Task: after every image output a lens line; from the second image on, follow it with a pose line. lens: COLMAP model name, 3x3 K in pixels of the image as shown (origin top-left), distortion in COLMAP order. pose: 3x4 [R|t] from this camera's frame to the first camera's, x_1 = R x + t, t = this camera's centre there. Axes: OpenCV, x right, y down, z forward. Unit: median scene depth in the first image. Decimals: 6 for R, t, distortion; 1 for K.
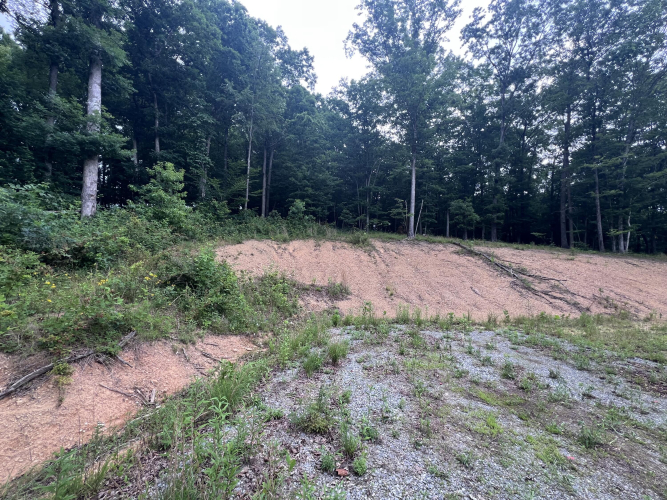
lens RADIAL K [[266.6, 0, 334.8], [0, 266.6, 252.5], [0, 0, 1]] dist [-0.001273, 0.000623]
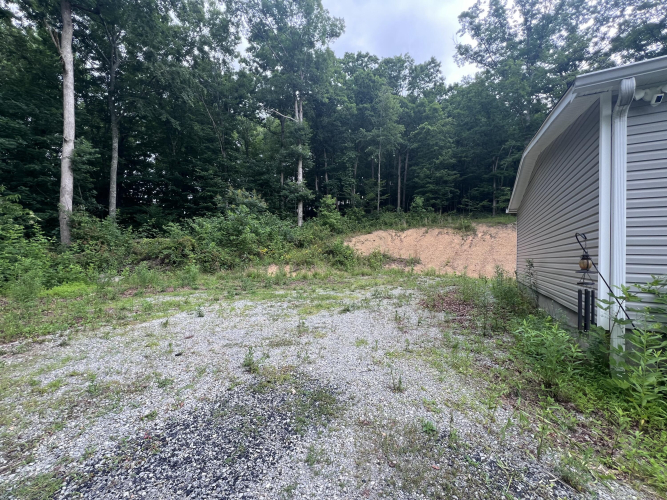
lens RADIAL K [[266.6, 0, 335.3], [0, 266.6, 251.2], [0, 0, 1]] dist [-0.001273, 0.000623]
pose [[0.826692, -0.000344, -0.562655, 0.518157], [0.031414, 0.998468, 0.045545, -0.010657], [0.561777, -0.055327, 0.825436, -0.616693]]
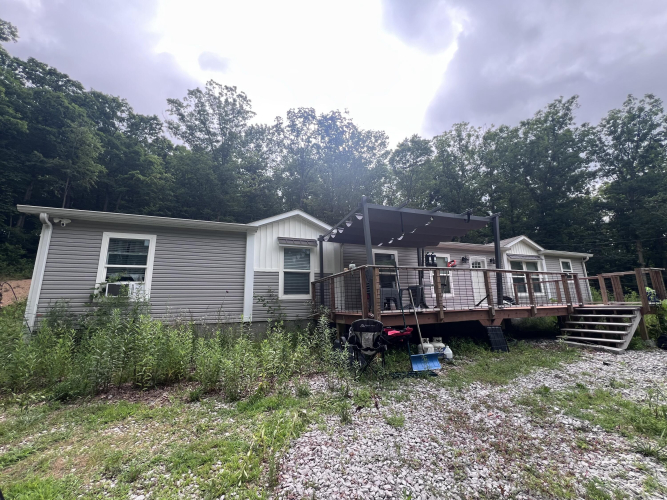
lens RADIAL K [[266.6, 0, 332.2], [0, 266.6, 248.1], [0, 0, 1]] dist [-0.001273, 0.000623]
pose [[0.957646, 0.029065, 0.286477, 0.917187], [0.008003, 0.991822, -0.127380, -0.019834], [-0.287836, 0.124278, 0.949582, -0.854976]]
